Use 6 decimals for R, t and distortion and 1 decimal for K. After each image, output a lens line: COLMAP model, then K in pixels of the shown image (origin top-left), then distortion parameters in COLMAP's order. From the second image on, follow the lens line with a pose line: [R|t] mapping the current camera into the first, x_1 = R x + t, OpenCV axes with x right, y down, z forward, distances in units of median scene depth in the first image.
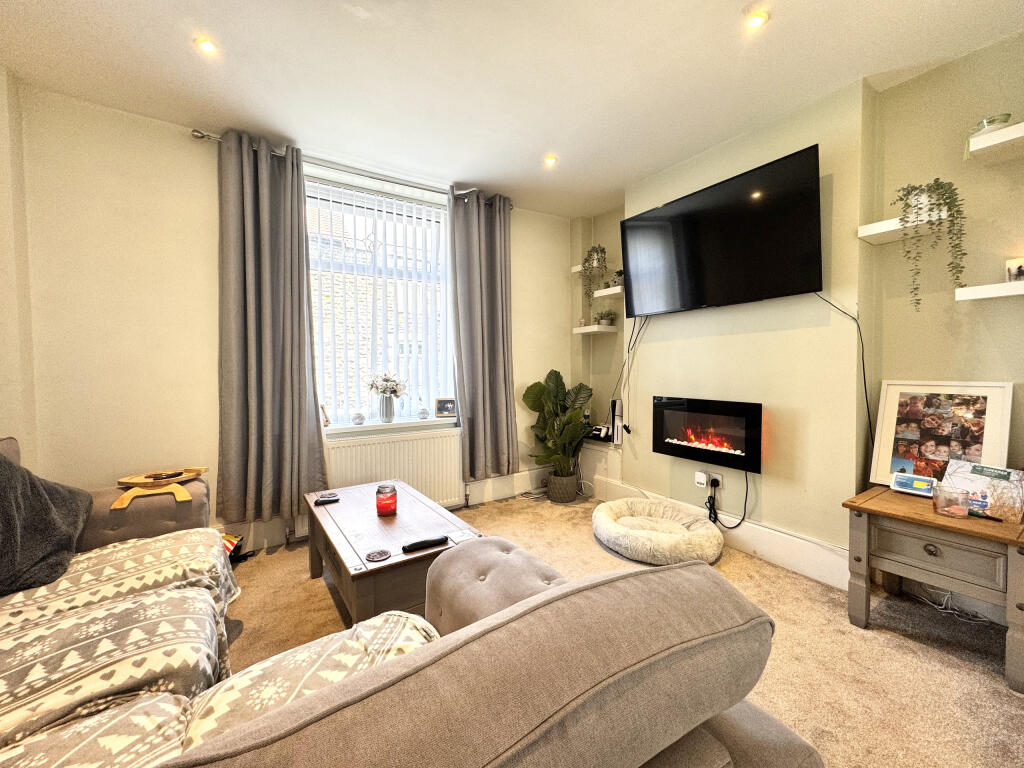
lens RADIAL K [[404.0, 0, 514.2], [0, 404.0, 383.4], [0, 0, 1]] dist [0.002160, 0.000045]
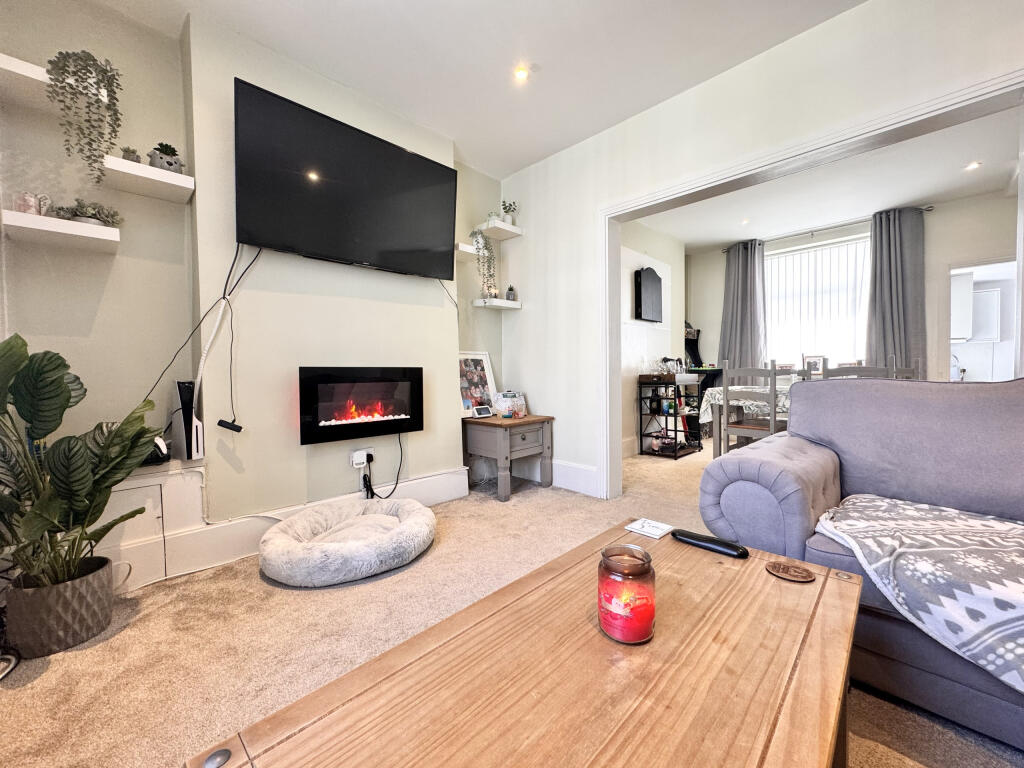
lens RADIAL K [[404.0, 0, 510.7], [0, 404.0, 380.4], [0, 0, 1]] dist [0.002160, 0.000045]
pose [[-0.180981, -0.012643, 0.983405, -0.417088], [0.052556, 0.998364, 0.022507, 0.056912], [-0.982081, 0.055757, -0.180021, 0.742297]]
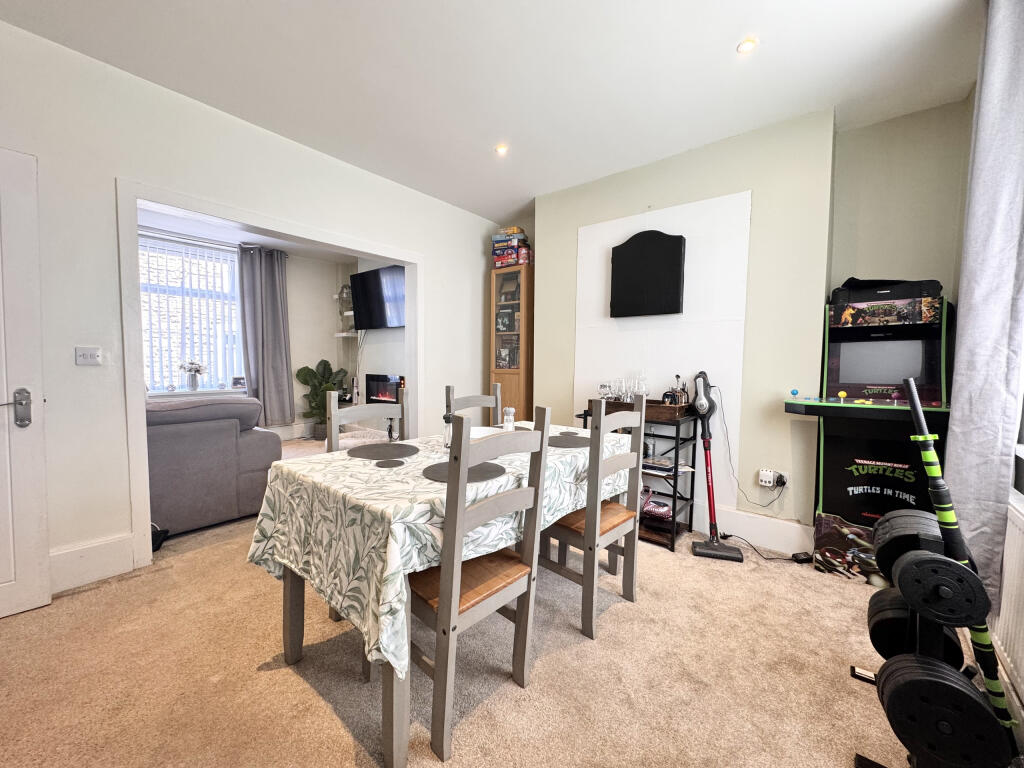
lens RADIAL K [[404.0, 0, 511.9], [0, 404.0, 386.0], [0, 0, 1]] dist [0.002160, 0.000045]
pose [[0.958143, -0.006770, 0.286211, 0.441122], [0.003273, 0.999914, 0.012692, 0.063577], [-0.286272, -0.011224, 0.958083, -0.904432]]
